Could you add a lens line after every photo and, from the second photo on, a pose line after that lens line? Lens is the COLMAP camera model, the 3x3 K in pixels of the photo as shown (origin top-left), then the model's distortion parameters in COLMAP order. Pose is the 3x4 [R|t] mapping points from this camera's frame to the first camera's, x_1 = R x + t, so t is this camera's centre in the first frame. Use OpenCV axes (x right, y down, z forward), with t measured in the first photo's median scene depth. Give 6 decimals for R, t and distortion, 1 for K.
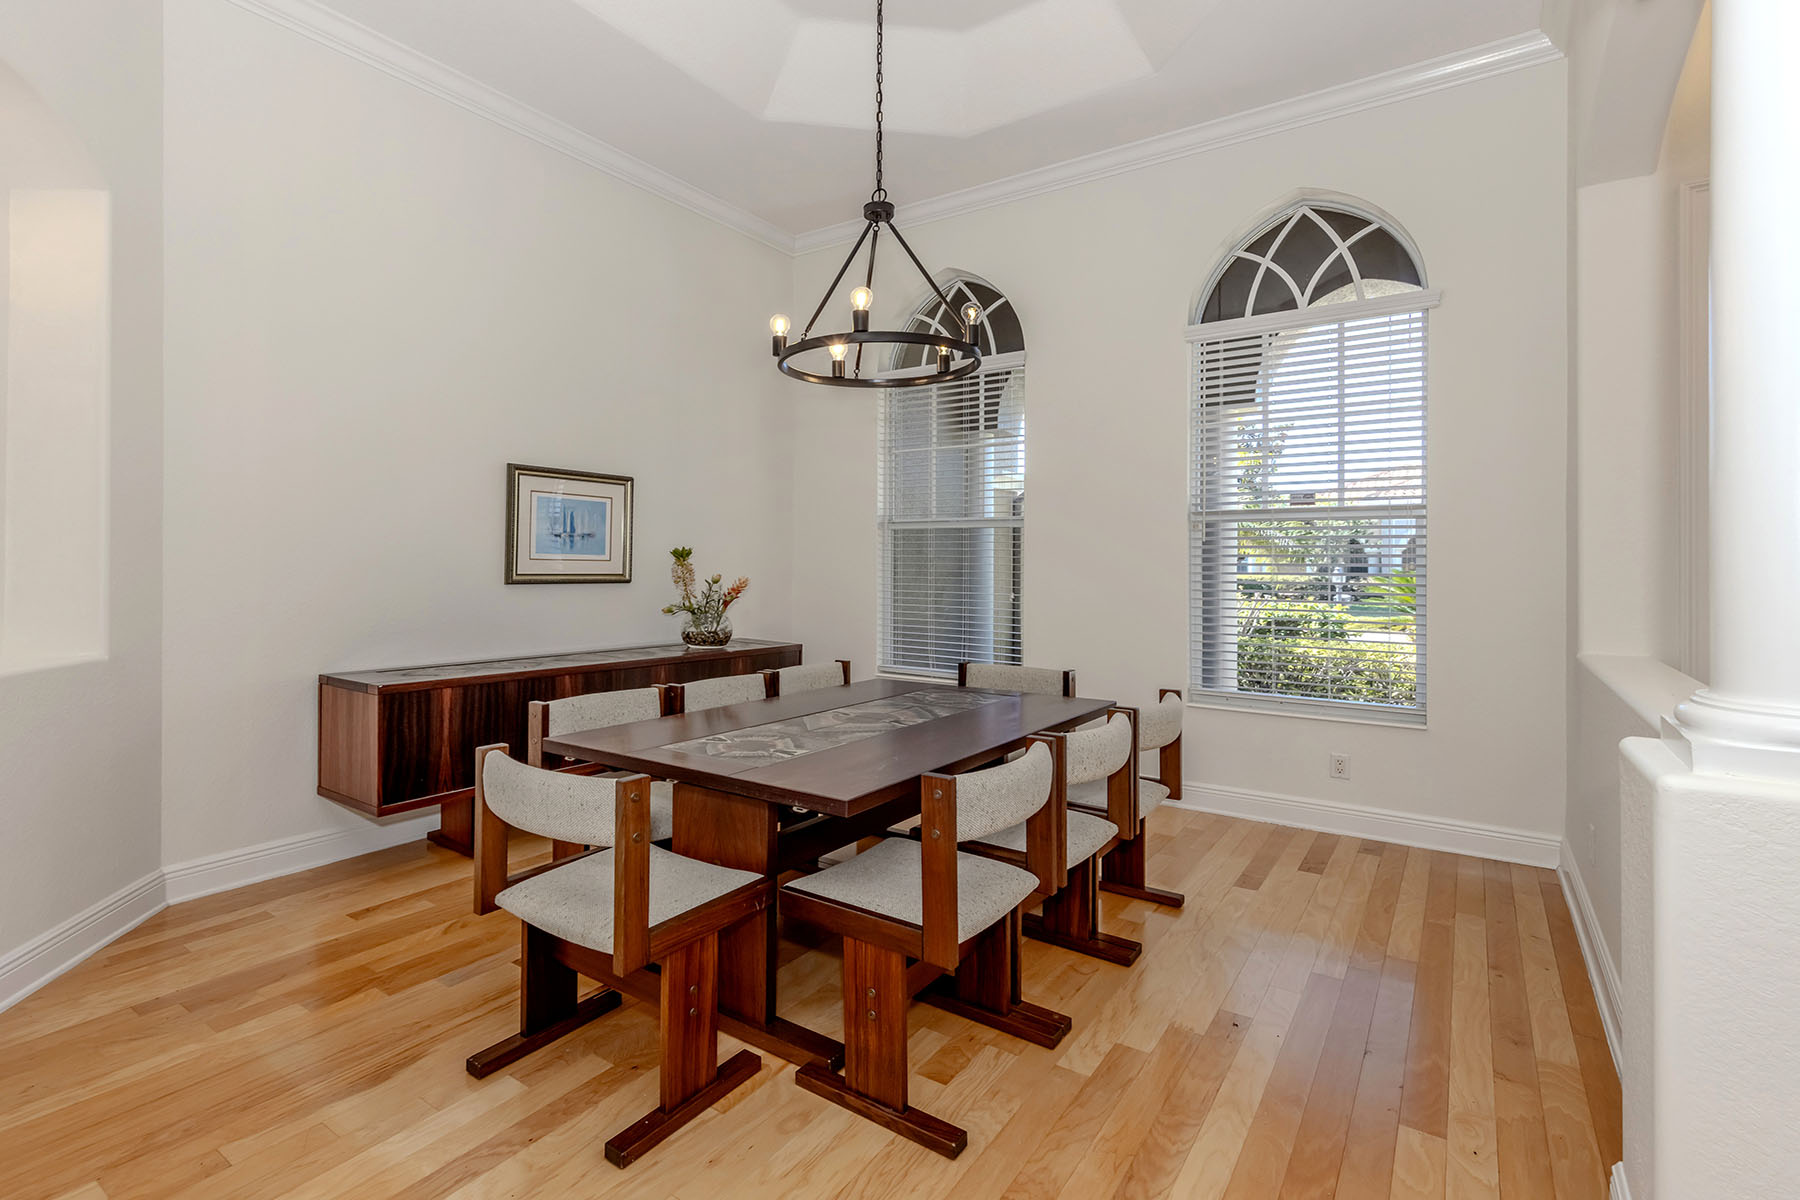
lens RADIAL K [[828.4, 0, 900.8], [0, 828.4, 584.9], [0, 0, 1]] dist [-0.002986, -0.001049]
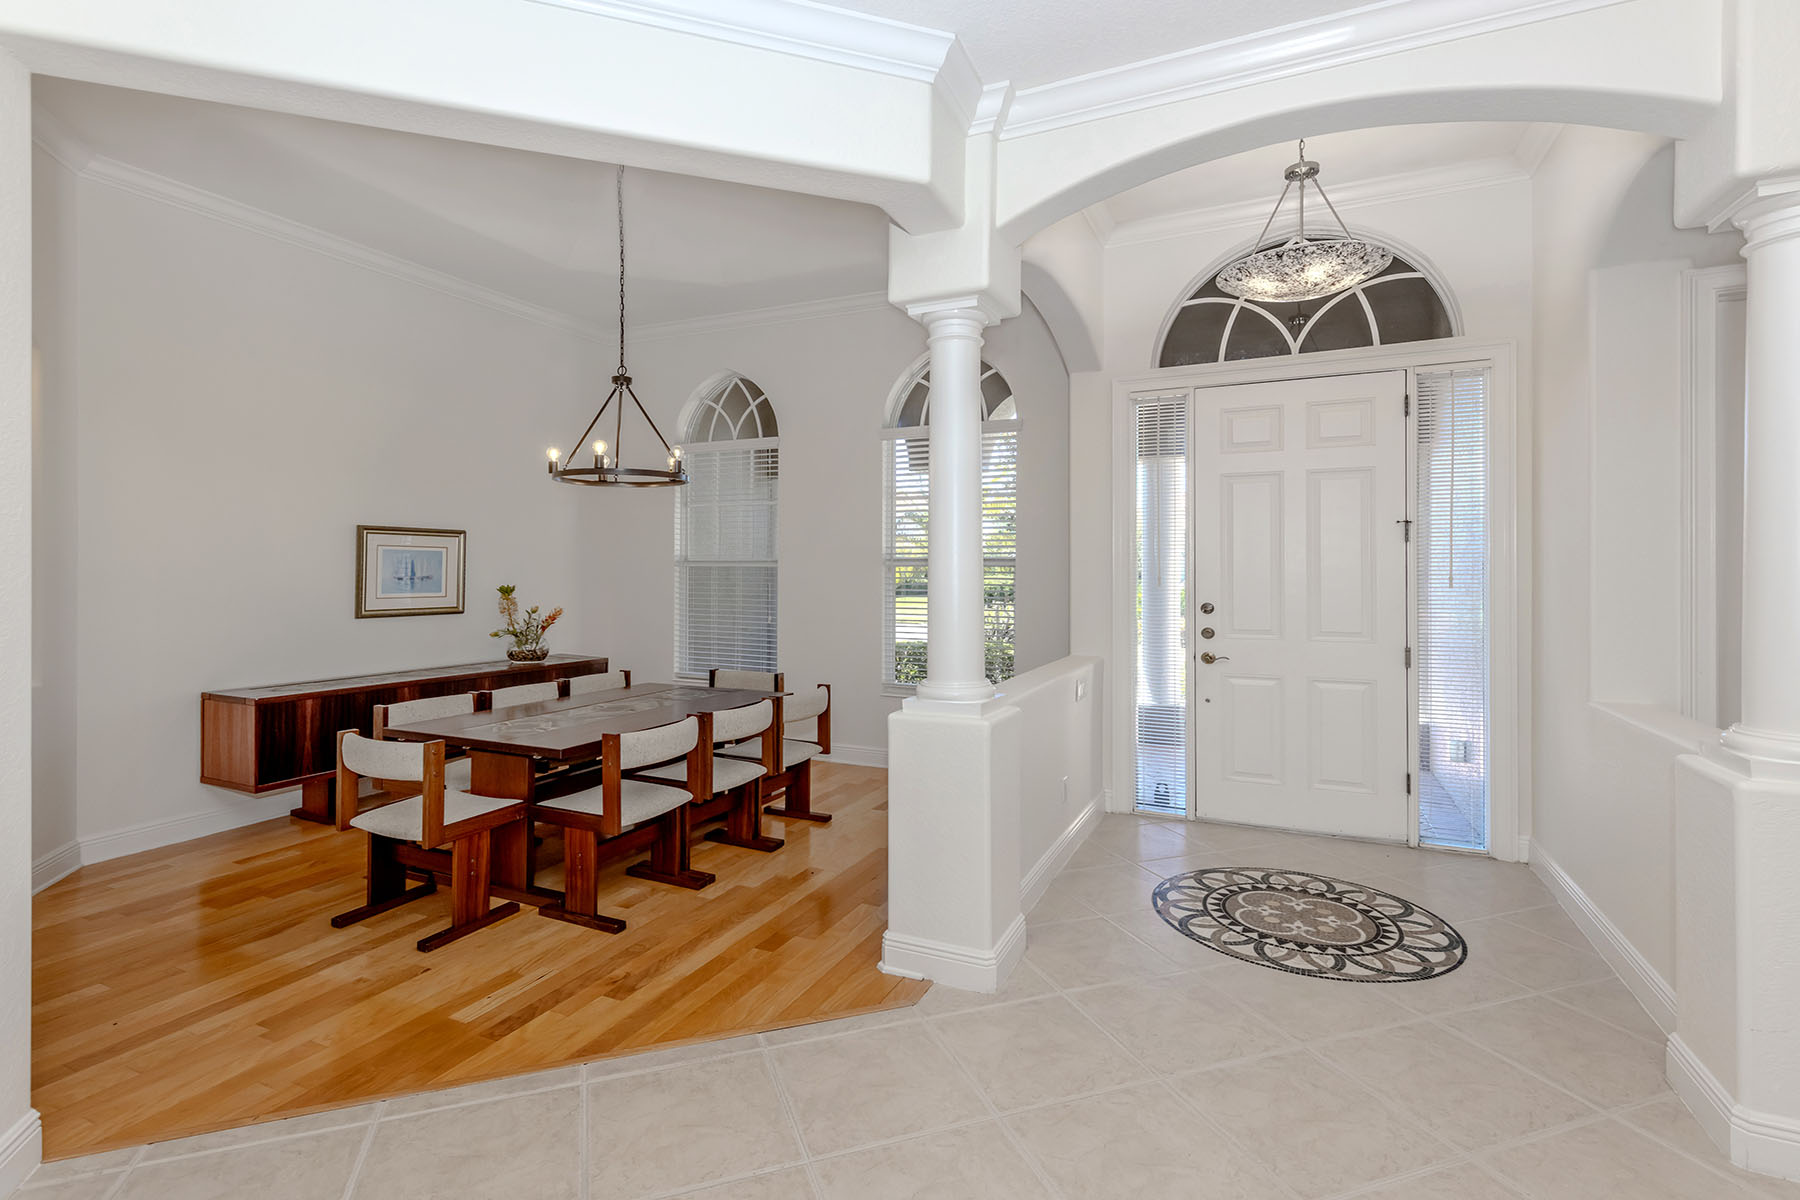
lens RADIAL K [[828.4, 0, 938.0], [0, 828.4, 572.1], [0, 0, 1]] dist [-0.002986, -0.001049]
pose [[0.985571, -0.007894, 0.169080, 0.284438], [0.010683, 0.999821, -0.015589, -0.061034], [-0.168927, 0.017170, 0.985479, -0.604928]]
